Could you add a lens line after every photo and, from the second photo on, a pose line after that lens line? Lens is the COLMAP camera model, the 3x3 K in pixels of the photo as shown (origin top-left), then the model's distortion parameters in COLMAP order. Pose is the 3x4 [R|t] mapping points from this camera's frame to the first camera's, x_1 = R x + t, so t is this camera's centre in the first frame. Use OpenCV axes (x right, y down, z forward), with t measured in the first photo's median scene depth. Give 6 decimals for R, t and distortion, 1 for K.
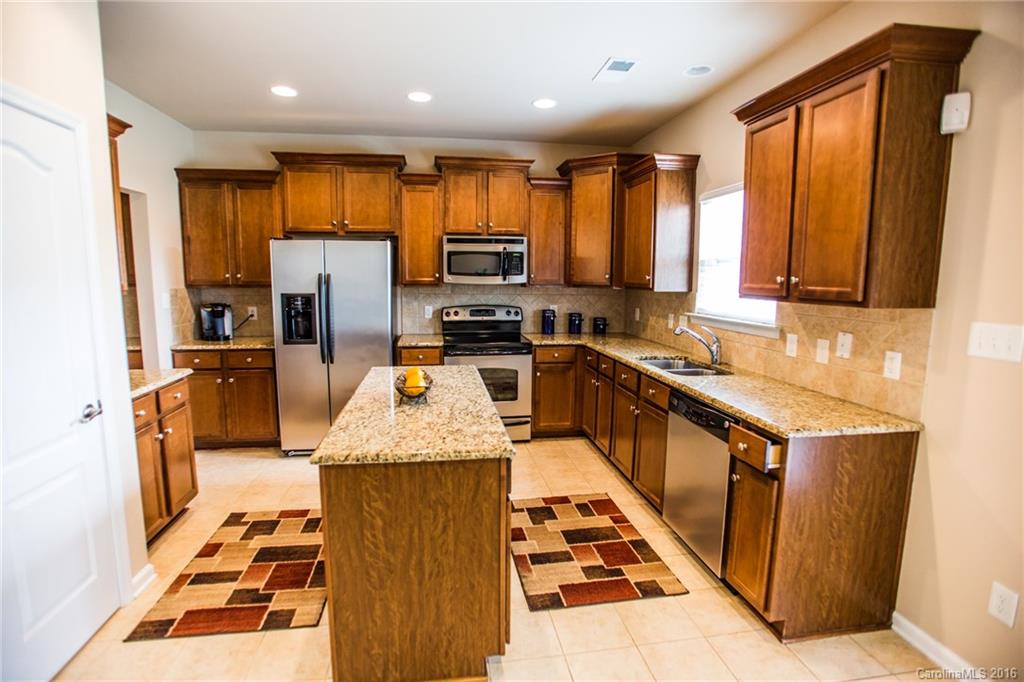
lens RADIAL K [[498.6, 0, 512.0], [0, 498.6, 341.0], [0, 0, 1]] dist [-0.089931, 0.039281]
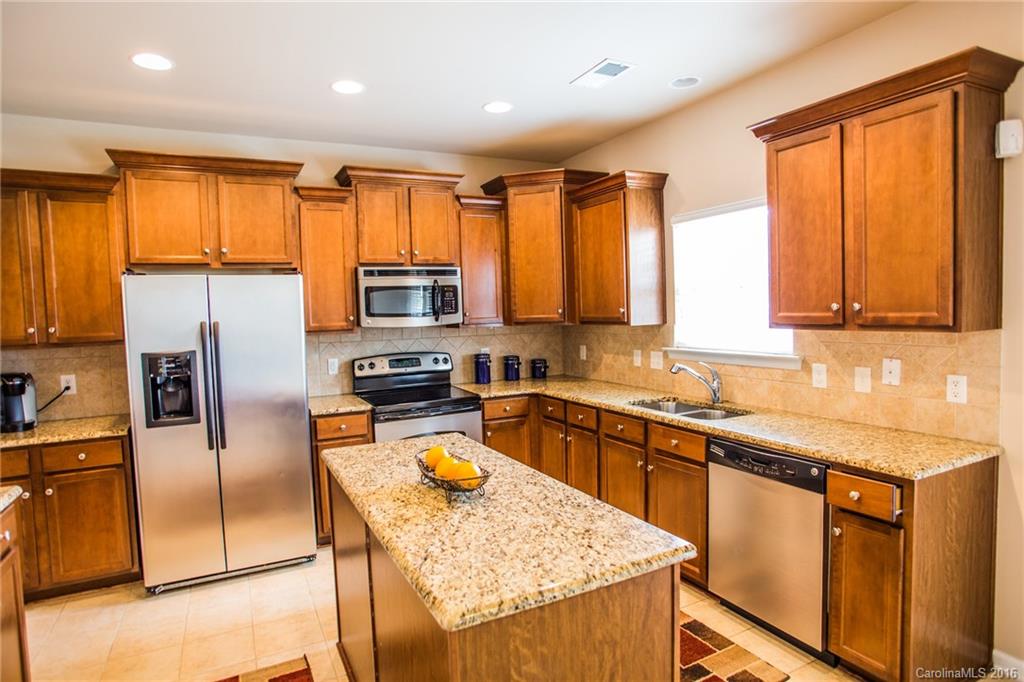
lens RADIAL K [[568.2, 0, 512.0], [0, 568.2, 341.0], [0, 0, 1]] dist [-0.080318, 0.039368]
pose [[0.949009, -0.054452, 0.310511, -0.255579], [0.078196, 0.994847, -0.064530, -0.028662], [-0.305397, 0.085520, 0.948377, 0.132919]]
